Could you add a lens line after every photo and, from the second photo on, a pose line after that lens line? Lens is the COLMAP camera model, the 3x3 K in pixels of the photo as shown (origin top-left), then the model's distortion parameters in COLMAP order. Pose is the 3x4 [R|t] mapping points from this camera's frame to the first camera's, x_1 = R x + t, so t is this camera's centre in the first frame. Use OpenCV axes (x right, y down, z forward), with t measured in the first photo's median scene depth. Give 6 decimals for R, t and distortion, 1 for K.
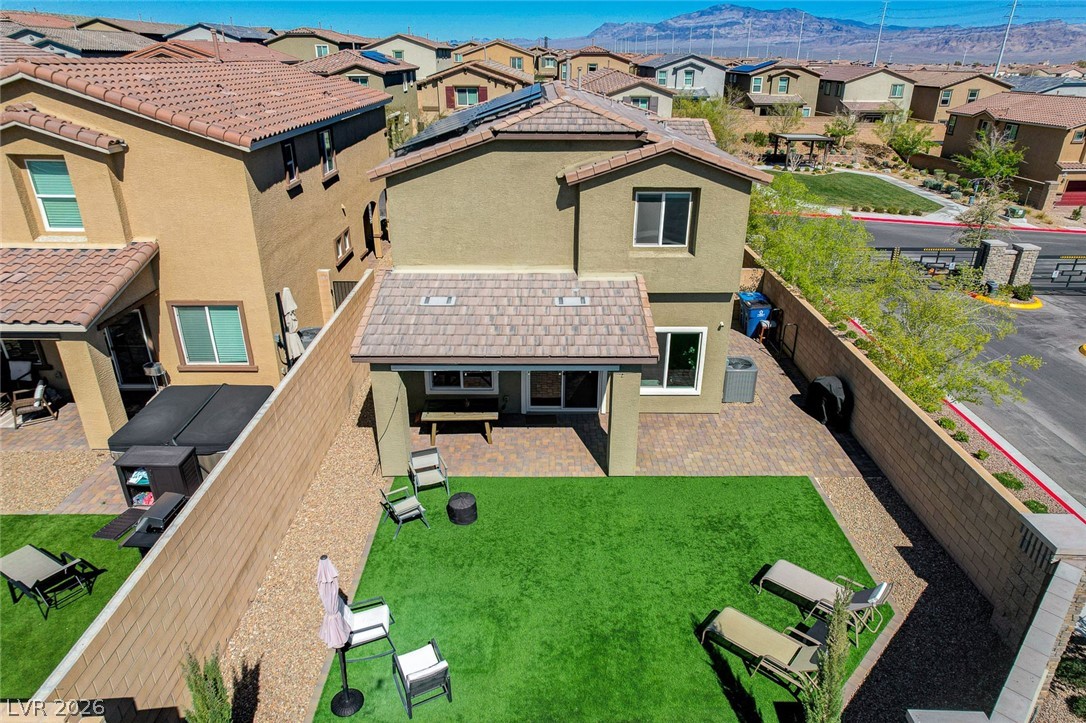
lens RADIAL K [[690.4, 0, 545.6], [0, 690.4, 362.1], [0, 0, 1]] dist [-0.043720, 0.057698]
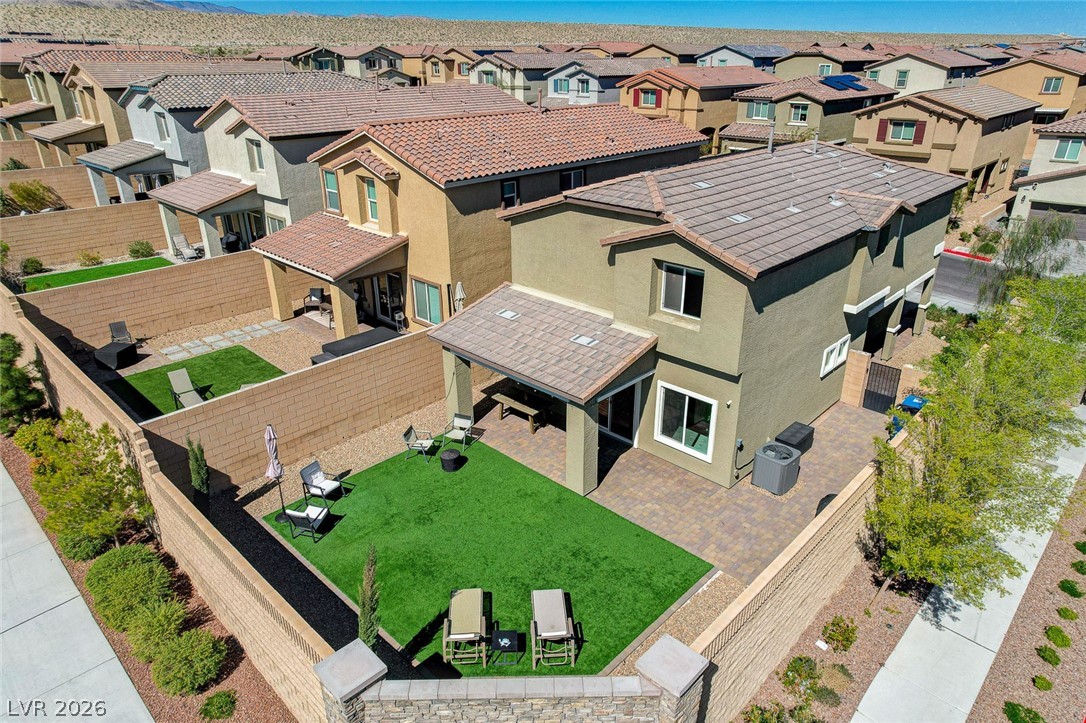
lens RADIAL K [[690.4, 0, 544.9], [0, 690.4, 367.1], [0, 0, 1]] dist [-0.043720, 0.057698]
pose [[0.715667, 0.281858, -0.639044, 0.732324], [-0.278393, 0.954250, 0.109109, -0.147921], [0.640561, 0.099820, 0.761392, 0.035255]]
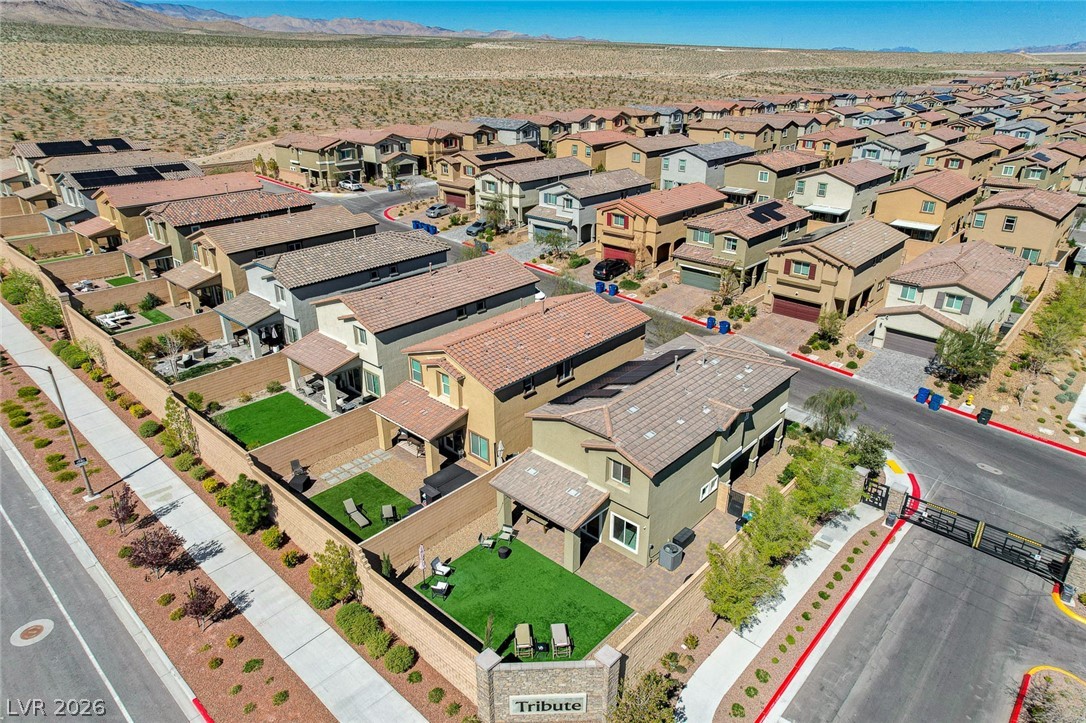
lens RADIAL K [[690.4, 0, 544.7], [0, 690.4, 358.7], [0, 0, 1]] dist [-0.043720, 0.057698]
pose [[0.732278, 0.268448, -0.625862, 1.255190], [-0.275544, 0.957235, 0.088187, -0.673239], [0.622771, 0.107876, 0.774932, -0.899177]]
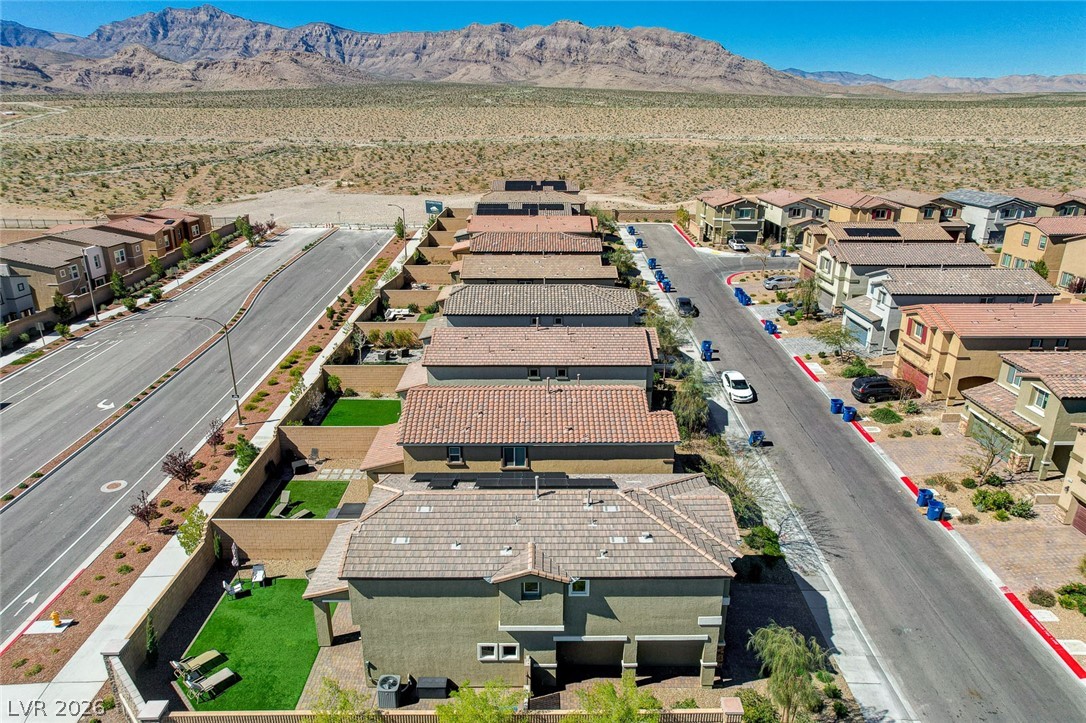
lens RADIAL K [[690.4, 0, 543.9], [0, 690.4, 370.8], [0, 0, 1]] dist [-0.043720, 0.057698]
pose [[0.000722, 0.338739, -0.940880, 1.780948], [-0.411526, 0.857617, 0.308447, -1.468560], [0.911398, 0.386974, 0.140019, 0.952478]]
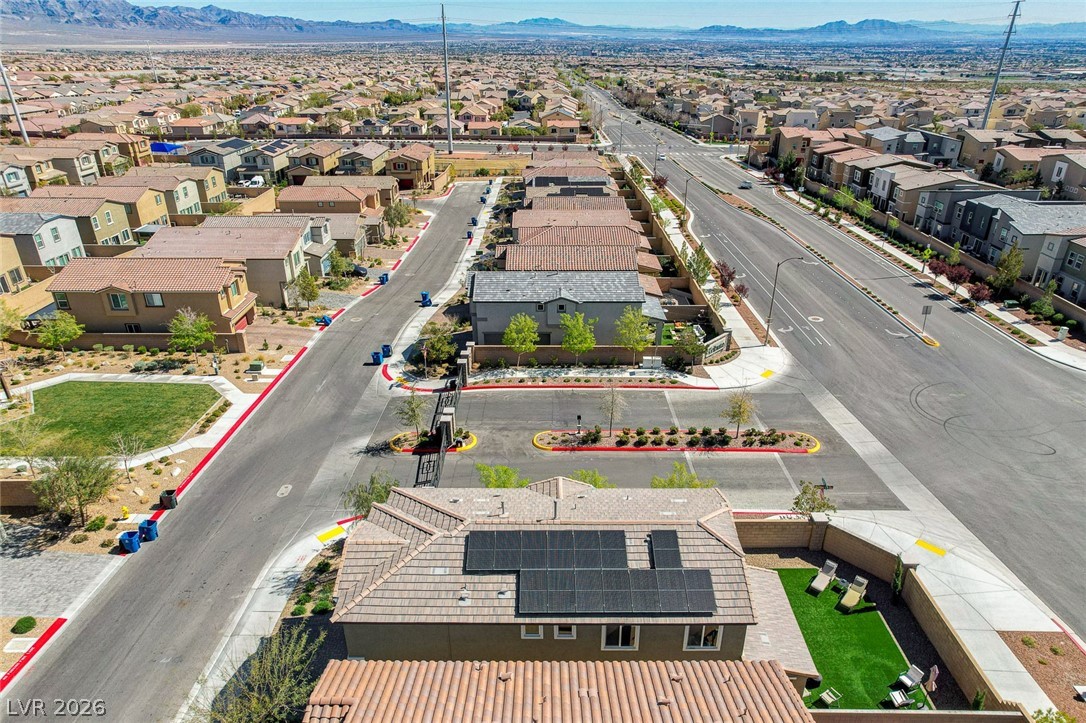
lens RADIAL K [[690.4, 0, 545.5], [0, 690.4, 364.7], [0, 0, 1]] dist [-0.043720, 0.057698]
pose [[0.010915, -0.444869, 0.895529, -1.466966], [0.410340, 0.818693, 0.401699, -1.662476], [-0.911867, 0.363087, 0.191484, 0.861247]]
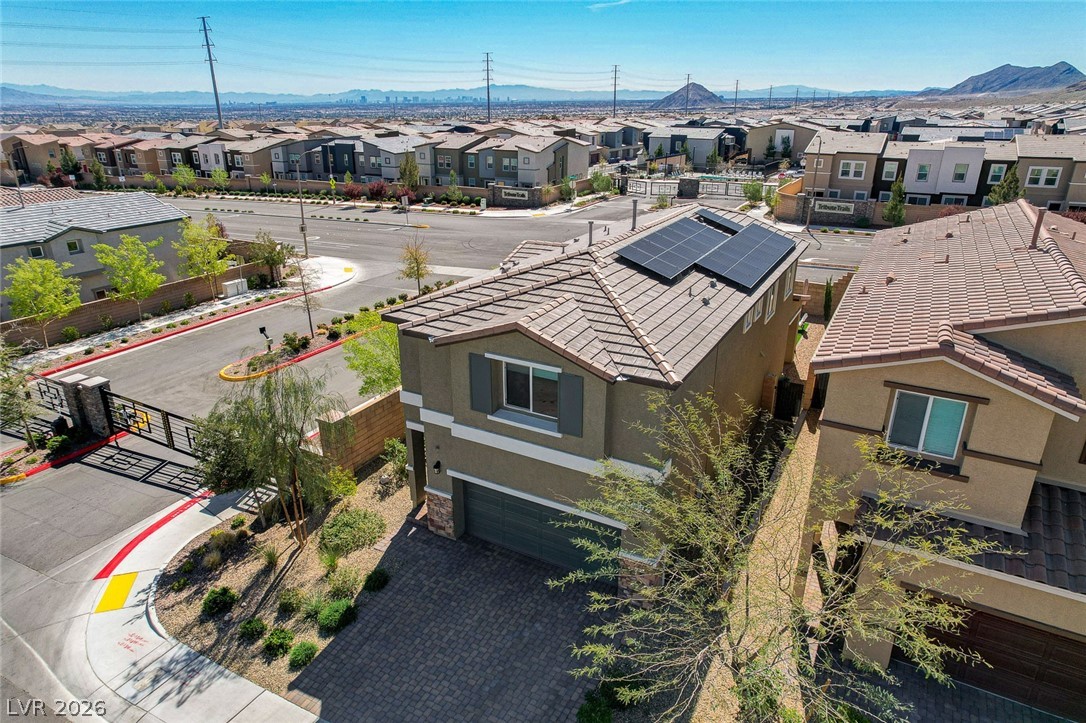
lens RADIAL K [[690.4, 0, 542.1], [0, 690.4, 355.8], [0, 0, 1]] dist [-0.043720, 0.057698]
pose [[-0.870348, -0.183586, 0.456935, -0.501574], [0.195089, 0.723434, 0.662257, -1.347903], [-0.452143, 0.665537, -0.593824, 2.482258]]
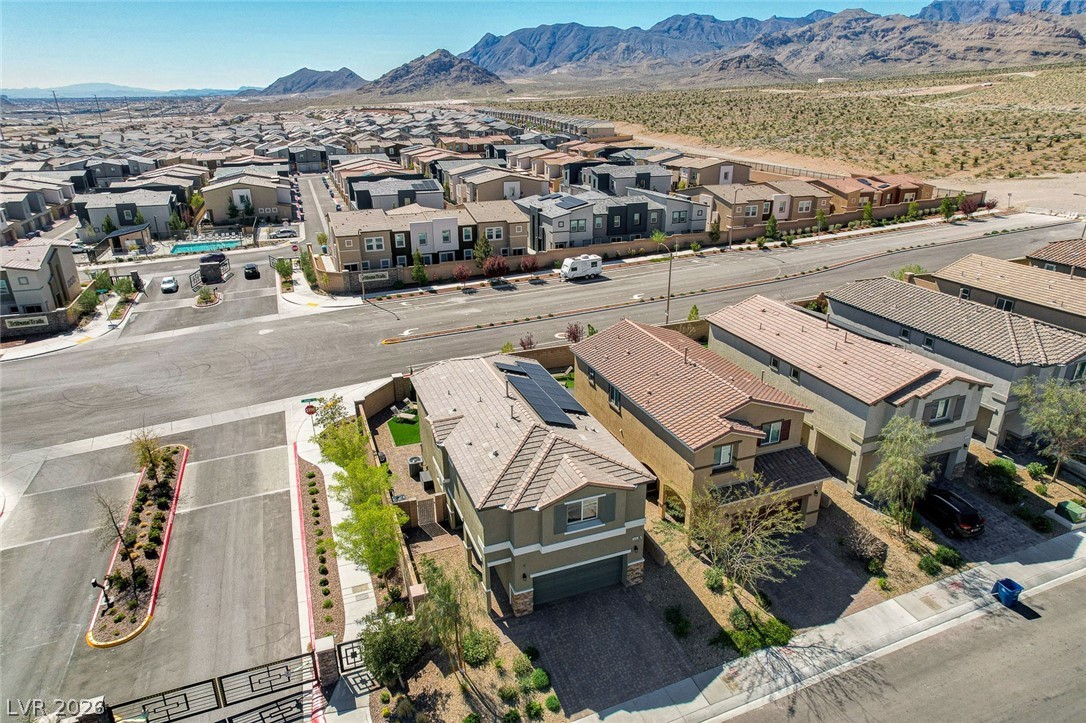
lens RADIAL K [[690.4, 0, 543.3], [0, 690.4, 356.2], [0, 0, 1]] dist [-0.043720, 0.057698]
pose [[-0.937885, 0.125279, -0.323538, 0.689250], [-0.141218, 0.713941, 0.685818, -2.321663], [0.316906, 0.688908, -0.651903, 2.877332]]
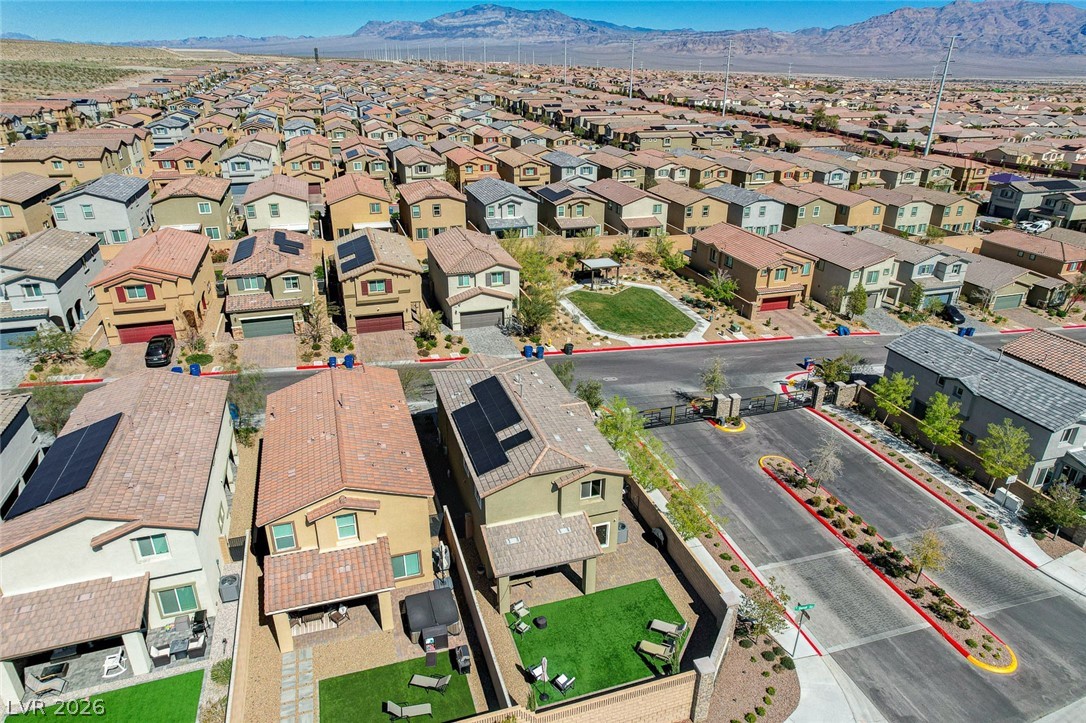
lens RADIAL K [[690.4, 0, 548.1], [0, 690.4, 358.8], [0, 0, 1]] dist [-0.043720, 0.057698]
pose [[0.952901, -0.118712, 0.279084, -0.617080], [0.119291, 0.992746, 0.014971, -0.723128], [-0.278837, 0.019026, 0.960150, -1.365362]]
